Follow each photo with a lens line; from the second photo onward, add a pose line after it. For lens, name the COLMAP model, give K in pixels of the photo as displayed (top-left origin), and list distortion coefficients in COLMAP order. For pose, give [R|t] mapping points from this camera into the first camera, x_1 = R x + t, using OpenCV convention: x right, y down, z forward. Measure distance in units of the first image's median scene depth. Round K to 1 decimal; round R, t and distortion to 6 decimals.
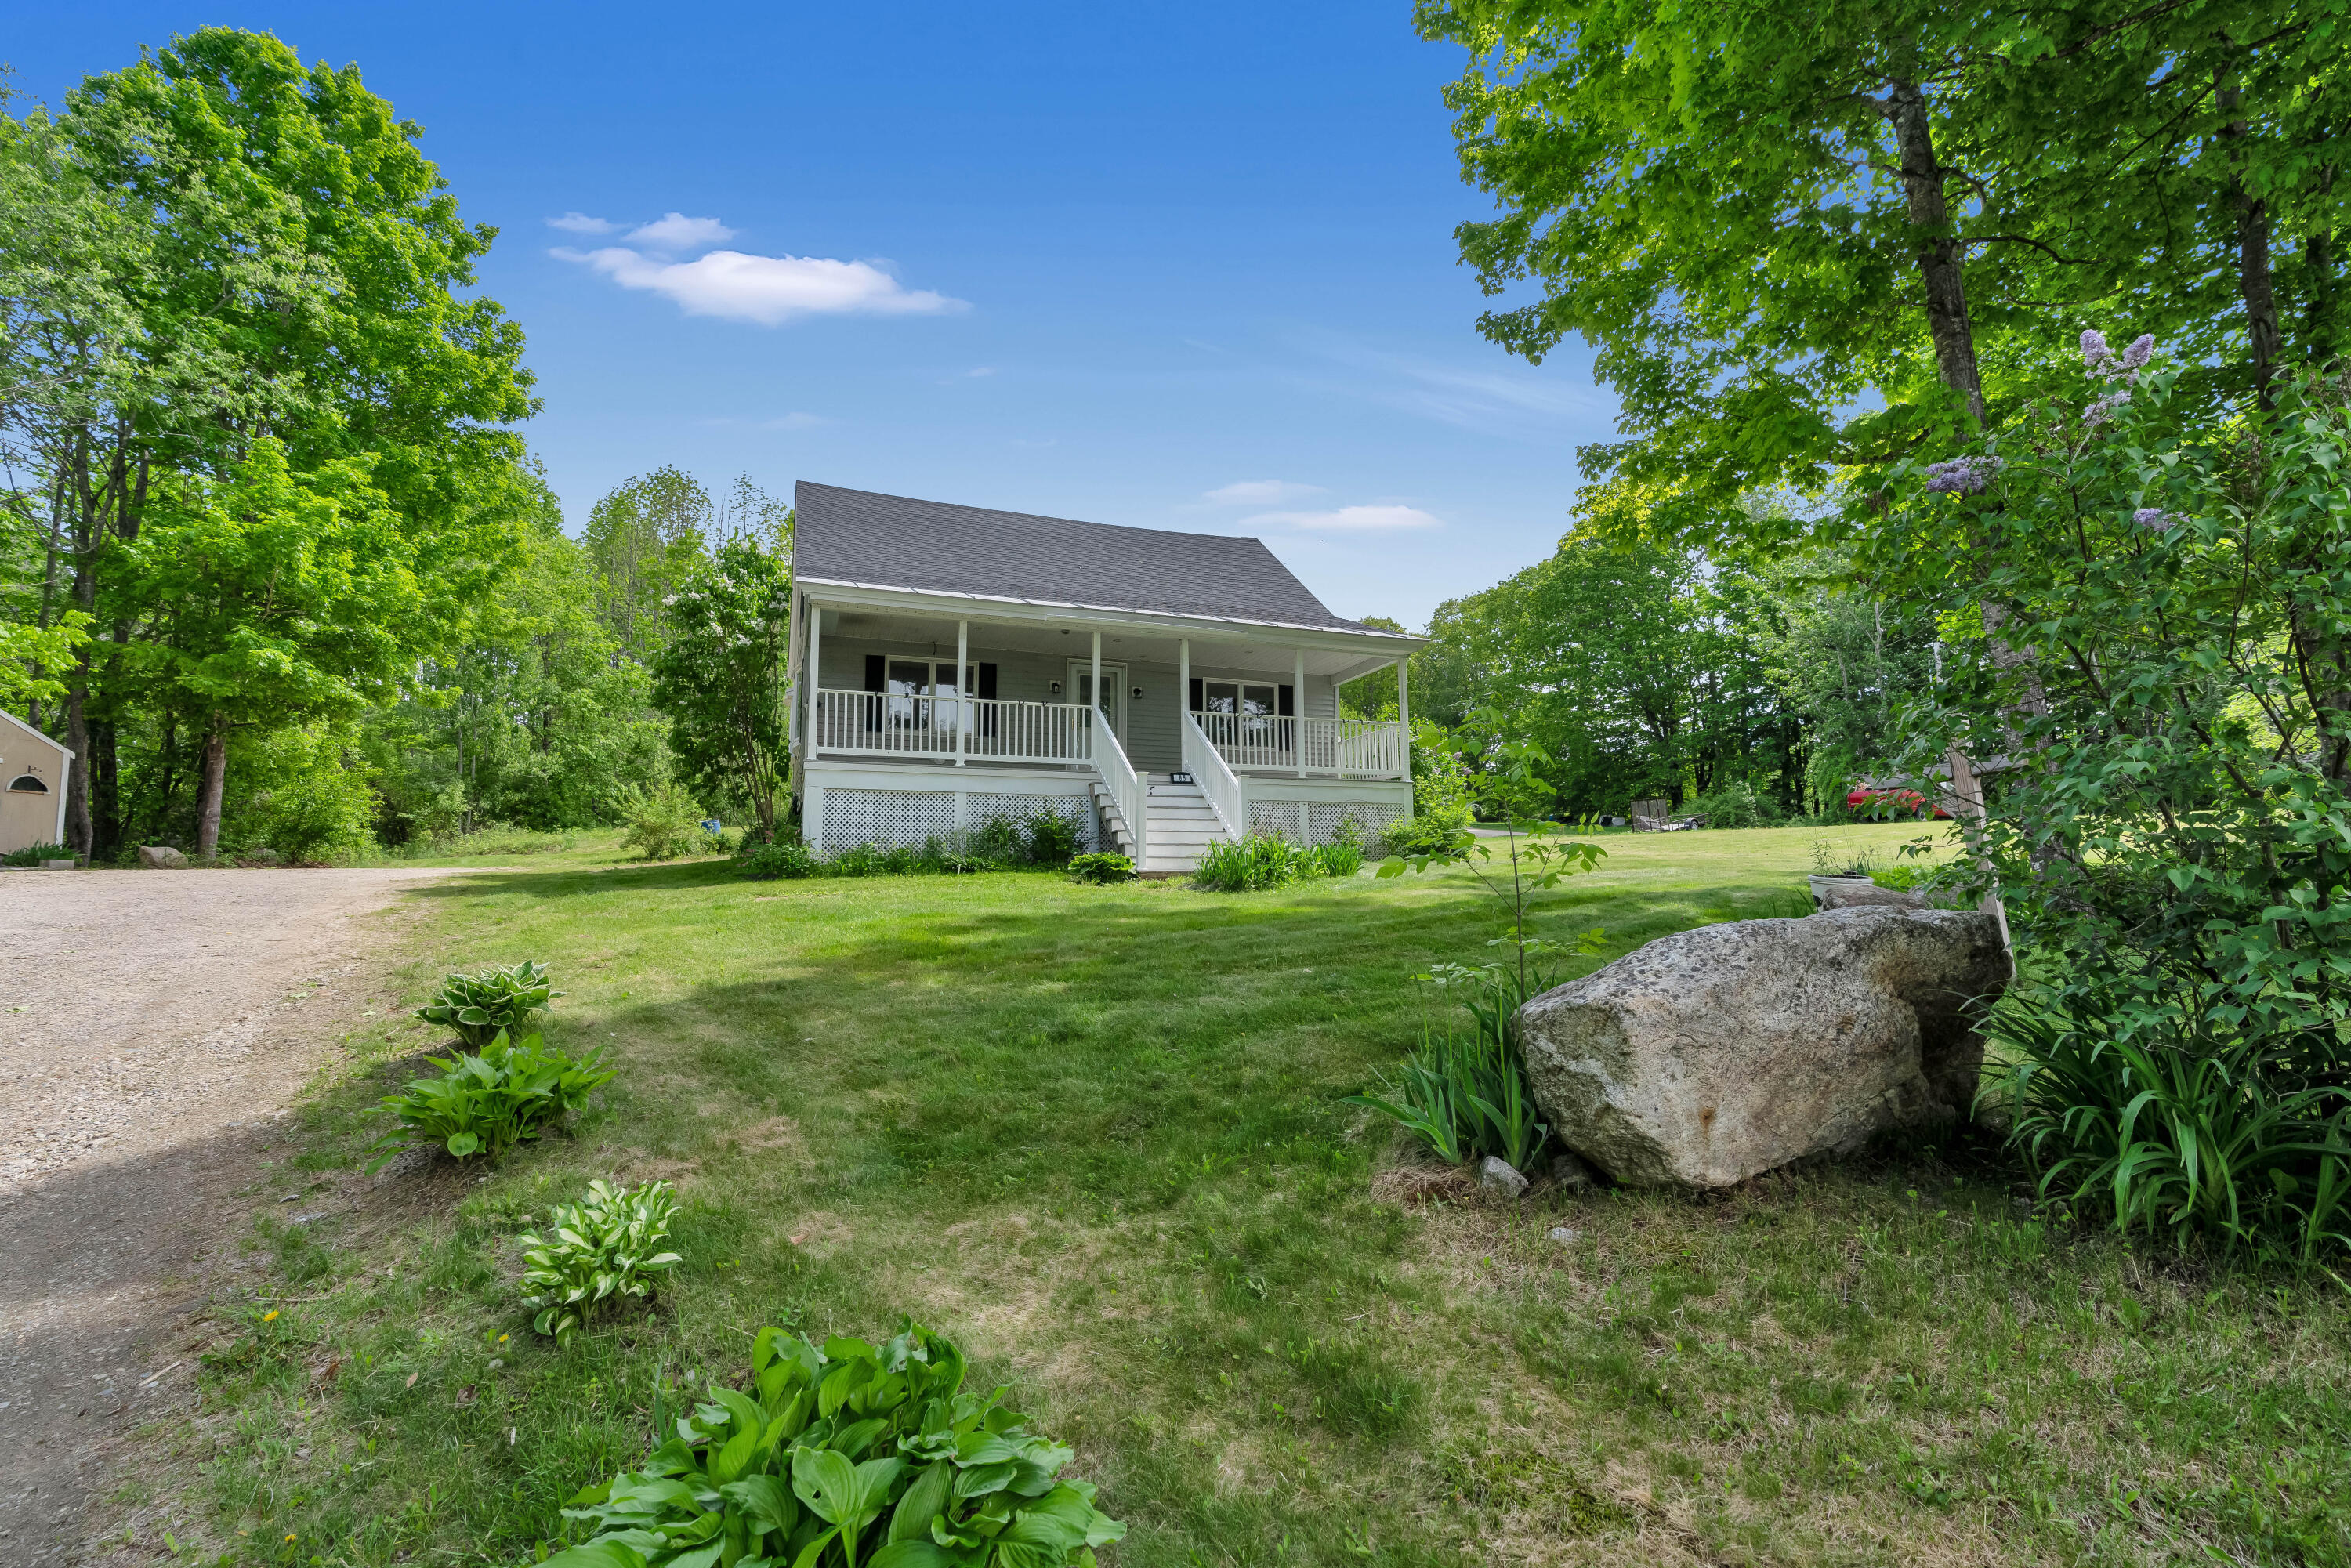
lens RADIAL K [[1061.0, 0, 1188.3], [0, 1061.0, 772.5], [0, 0, 1]] dist [-0.012466, 0.005228]
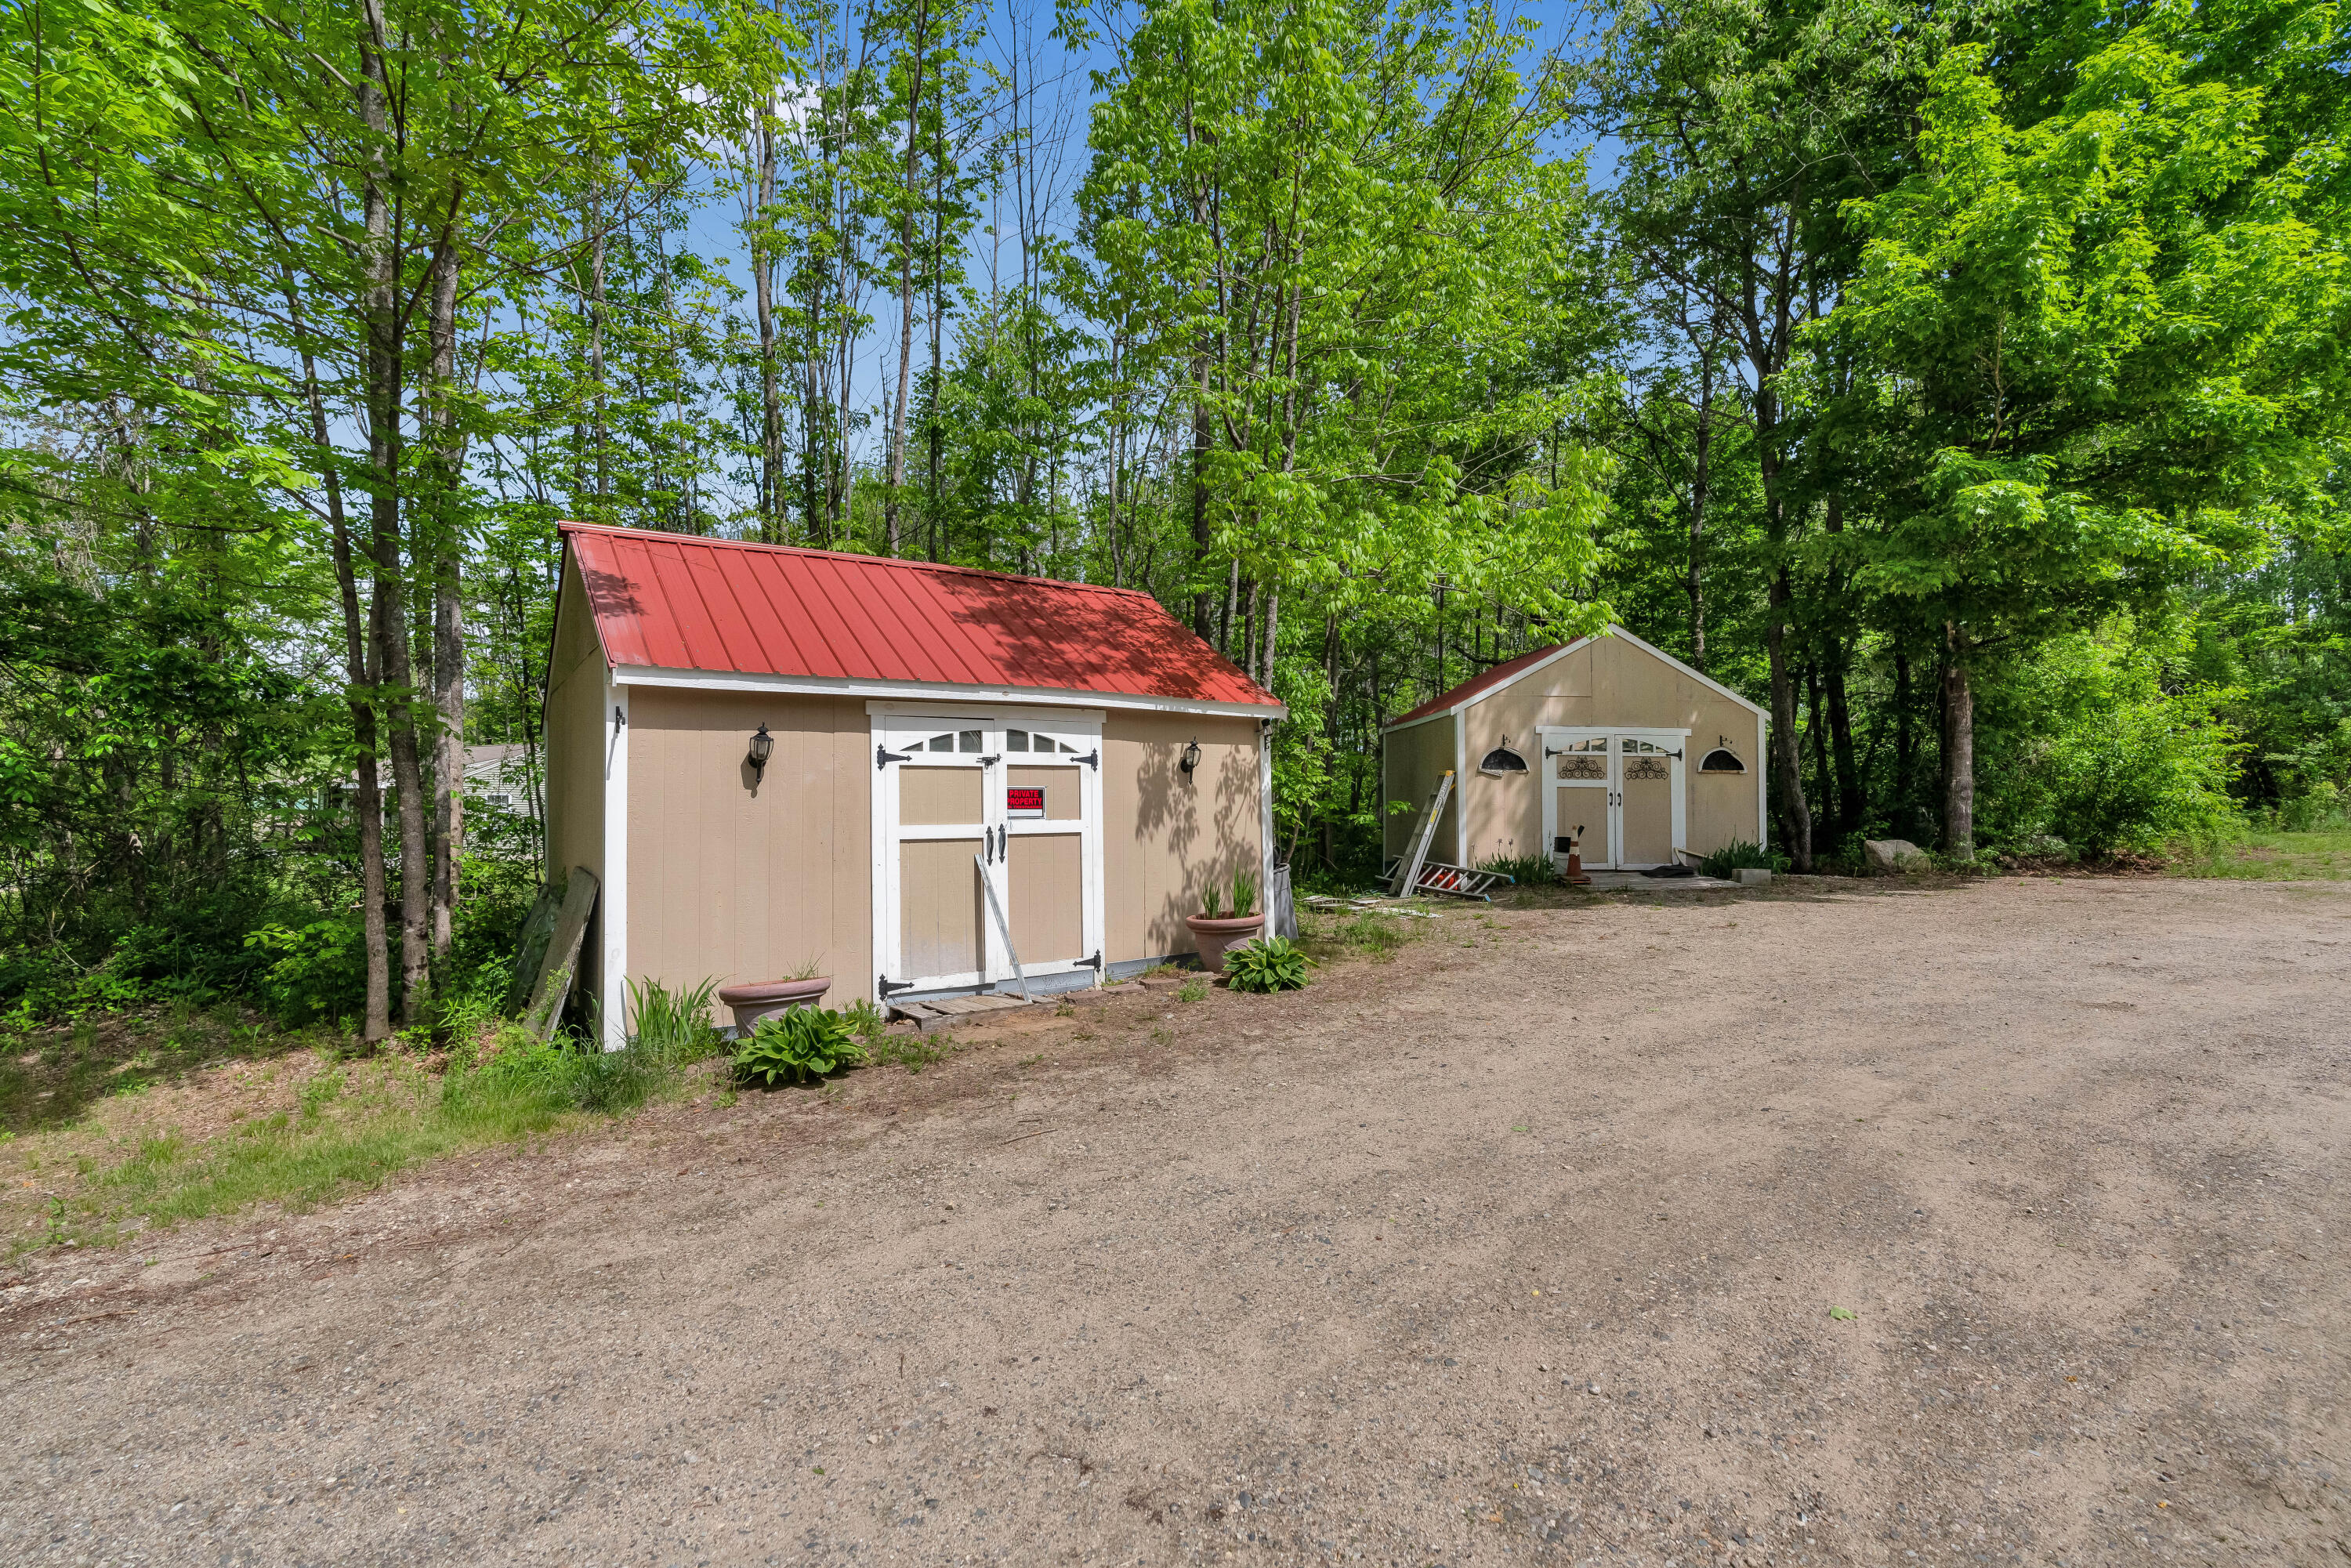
lens RADIAL K [[1061.0, 0, 1182.6], [0, 1061.0, 780.9], [0, 0, 1]] dist [-0.012466, 0.005228]
pose [[0.145796, -0.012134, -0.989240, -0.352550], [0.093412, 0.995626, 0.001555, -0.009572], [0.984895, -0.092634, 0.146292, 0.432719]]
